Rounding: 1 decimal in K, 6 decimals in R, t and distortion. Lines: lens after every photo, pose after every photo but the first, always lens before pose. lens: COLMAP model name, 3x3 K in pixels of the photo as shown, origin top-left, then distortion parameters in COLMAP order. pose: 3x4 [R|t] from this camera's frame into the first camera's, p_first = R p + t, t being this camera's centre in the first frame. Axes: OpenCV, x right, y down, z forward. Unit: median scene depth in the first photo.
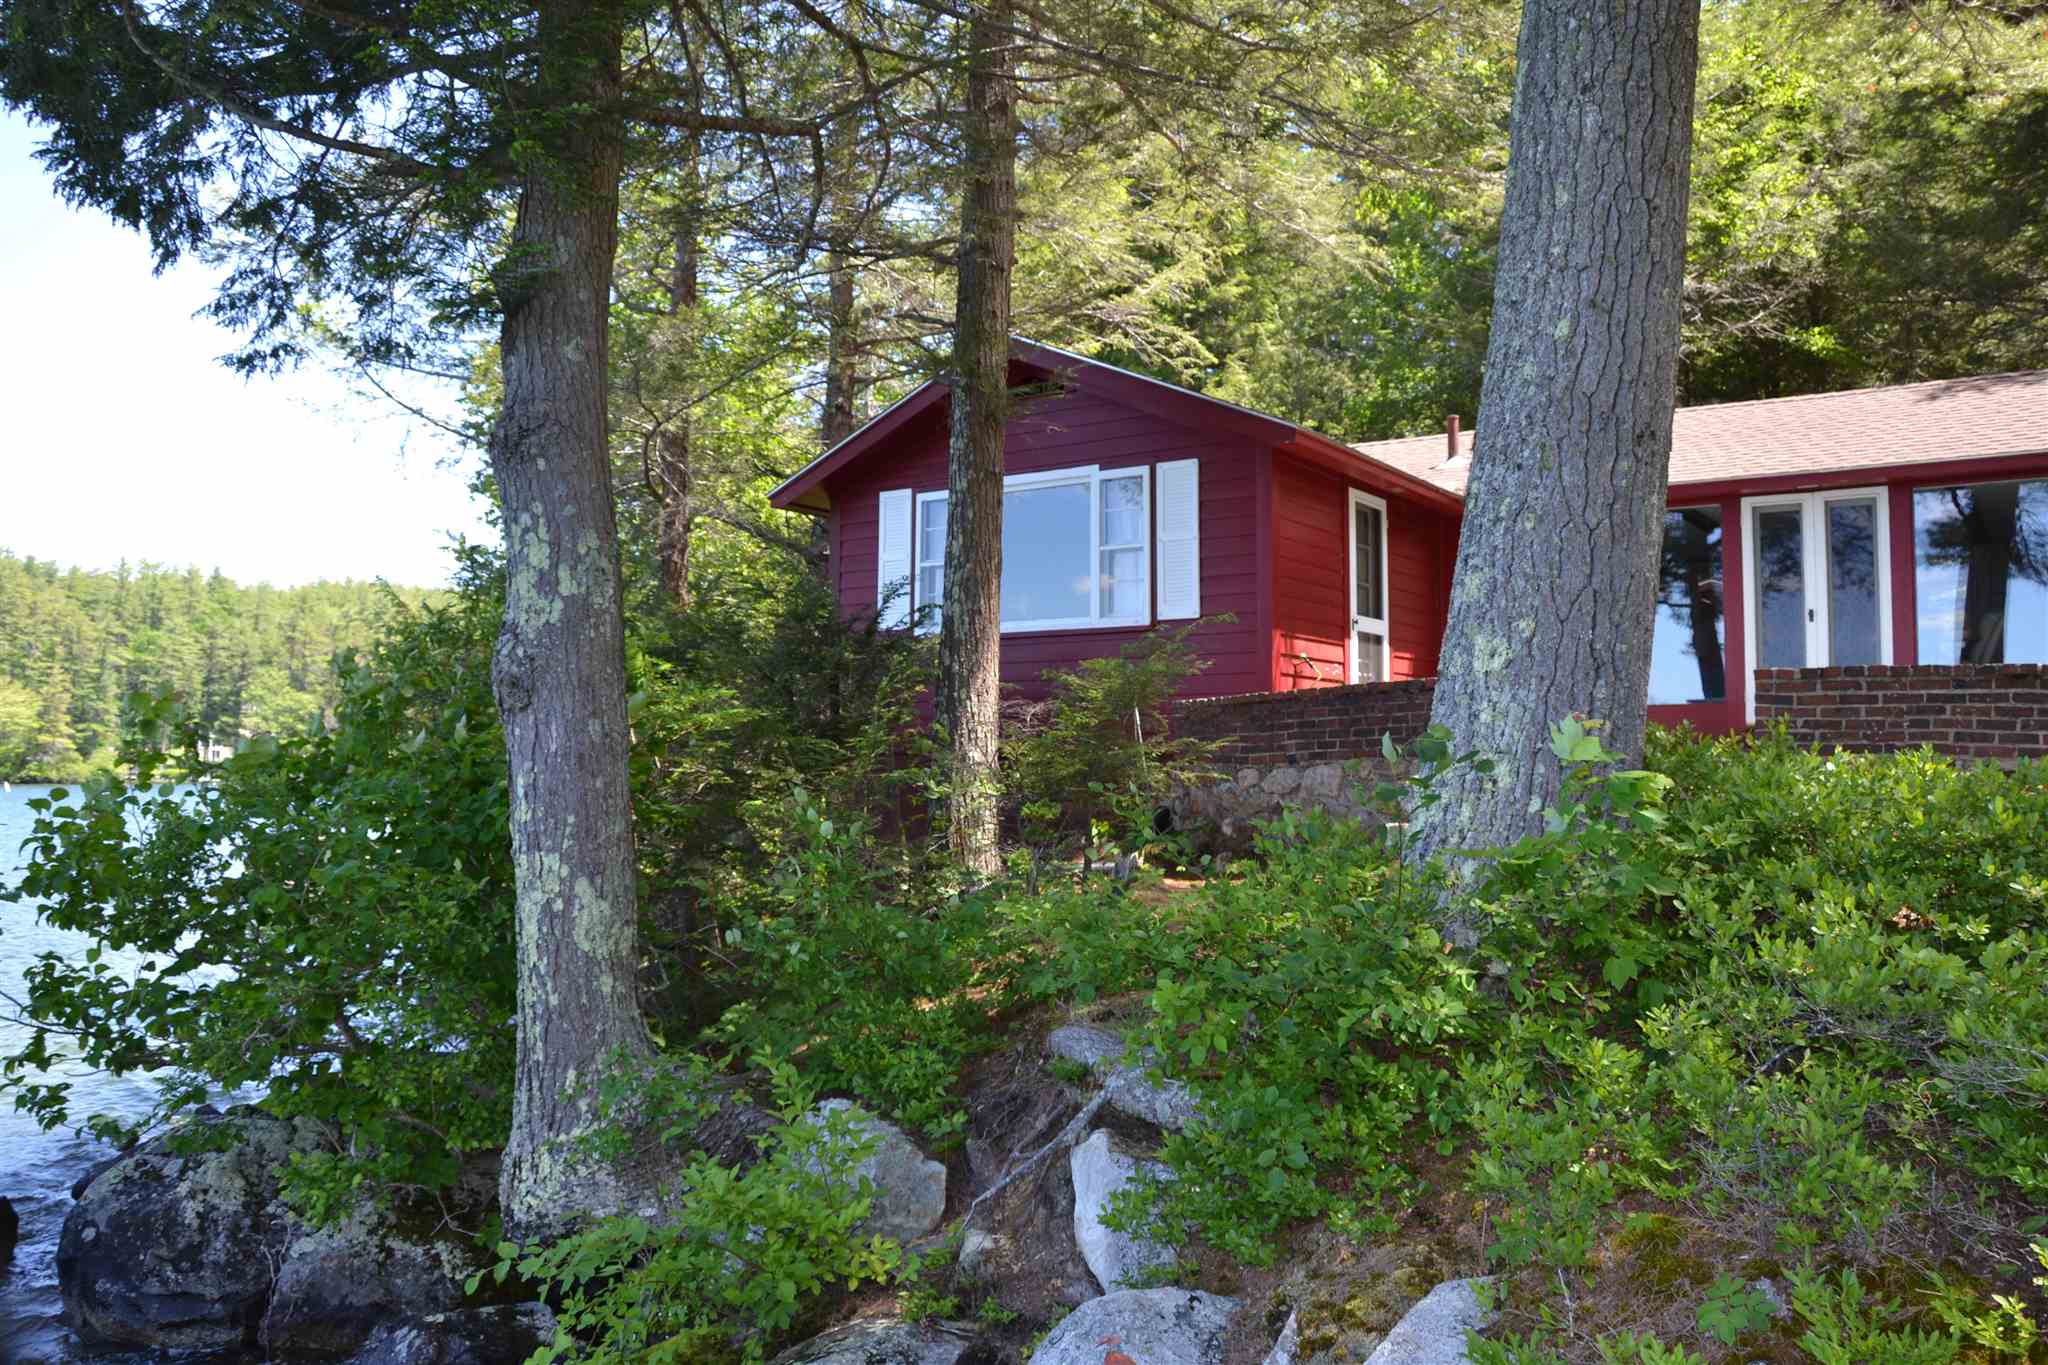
lens RADIAL K [[1644.9, 0, 1017.6], [0, 1644.9, 678.3], [0, 0, 1]] dist [-0.145582, 0.113364]
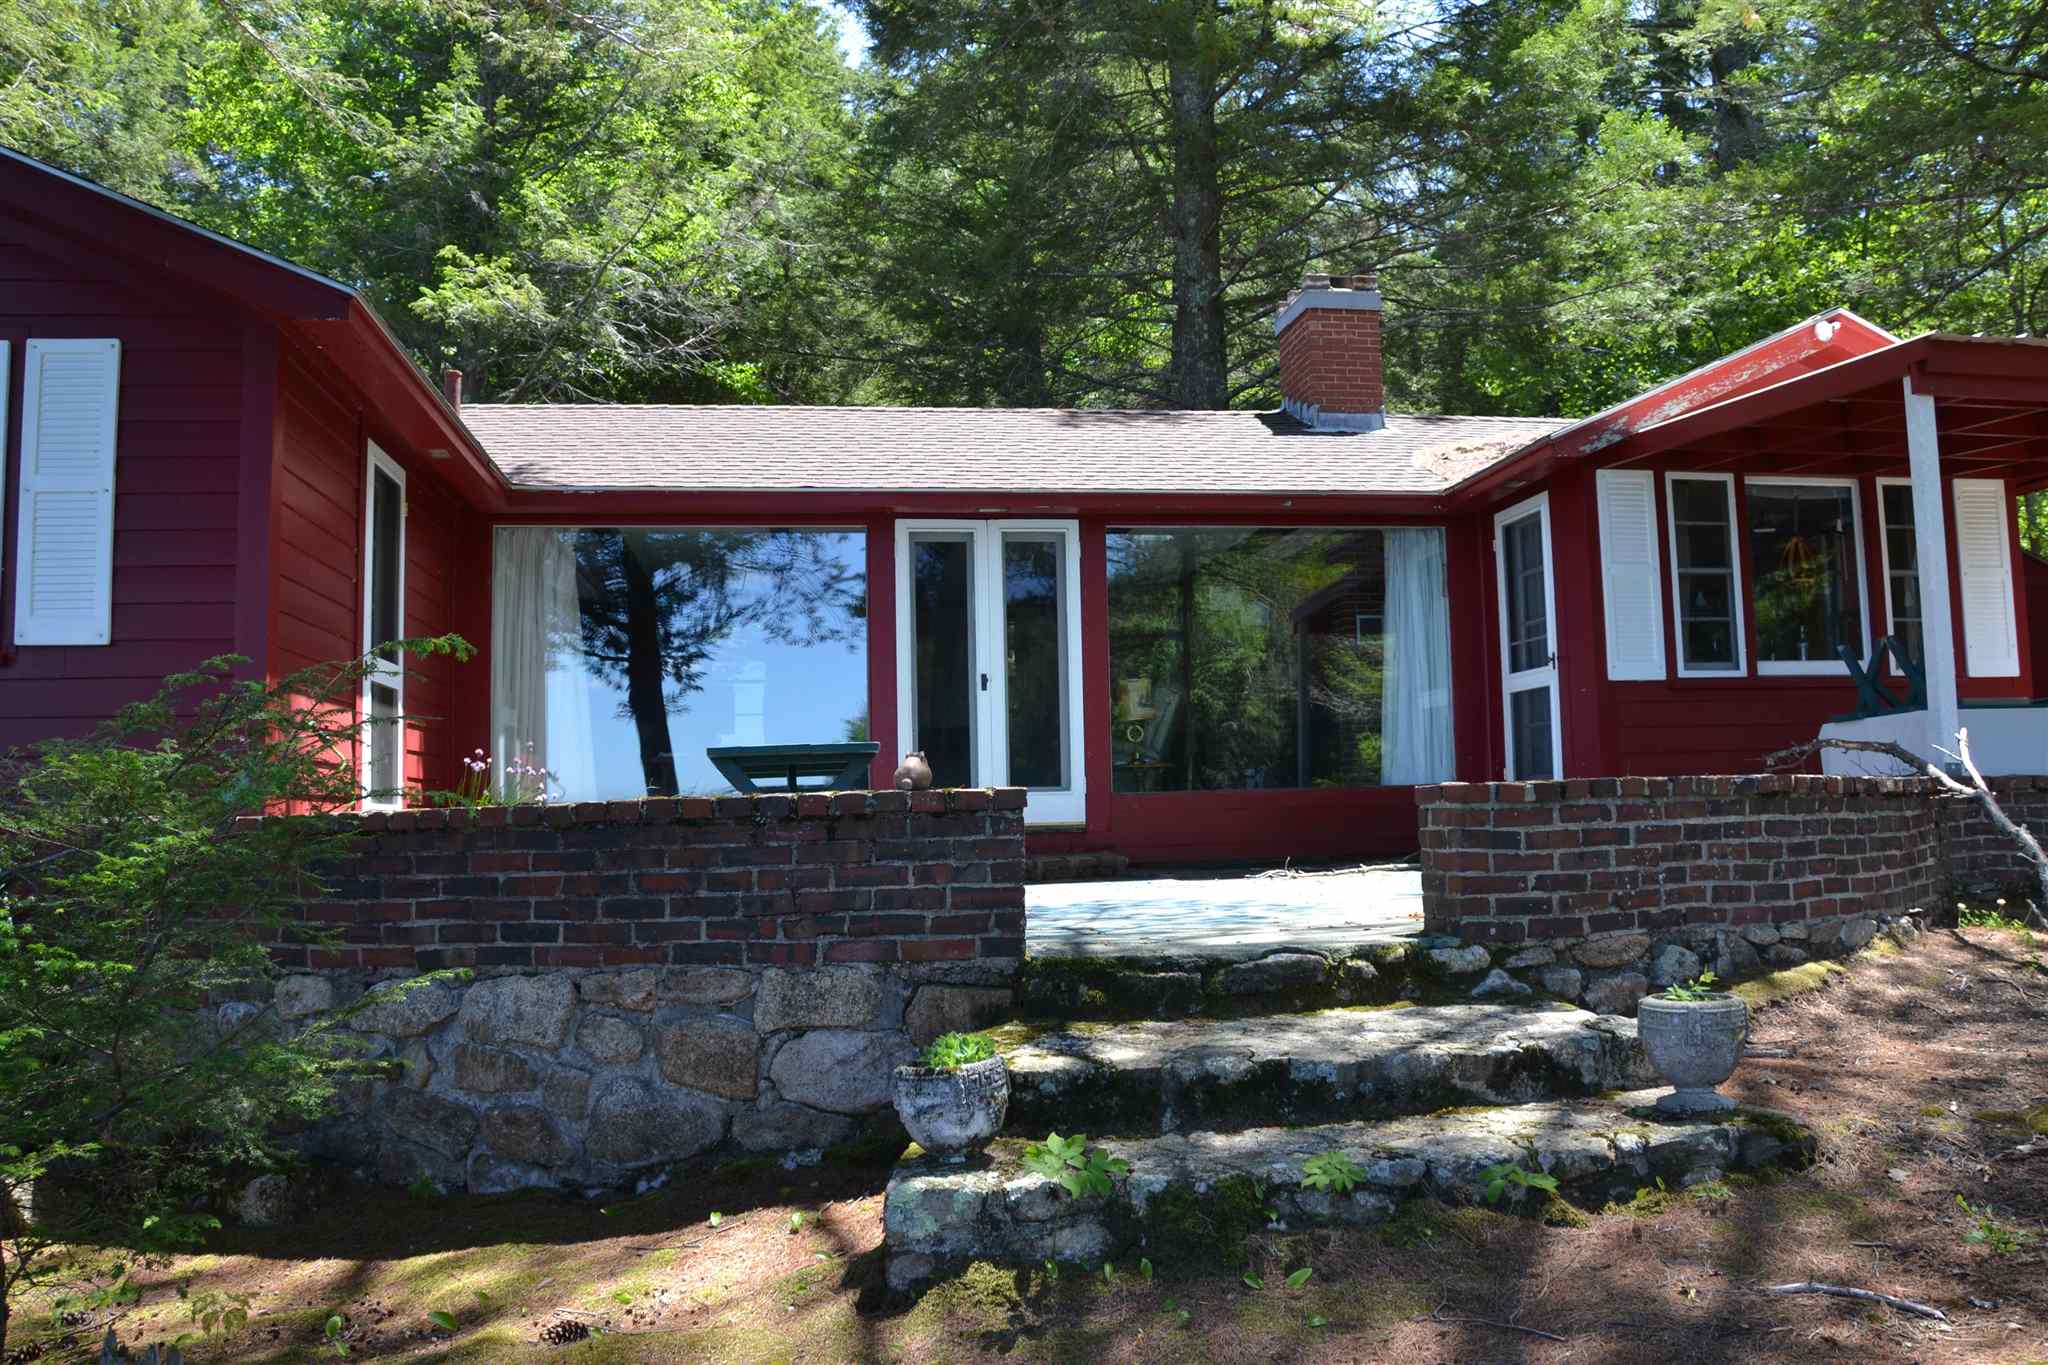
lens RADIAL K [[1644.9, 0, 1017.6], [0, 1644.9, 678.3], [0, 0, 1]] dist [-0.145582, 0.113364]
pose [[0.734373, 0.037742, 0.677696, -0.017002], [-0.014430, 0.999095, -0.040006, -0.010846], [-0.678593, 0.019600, 0.734253, 0.440655]]
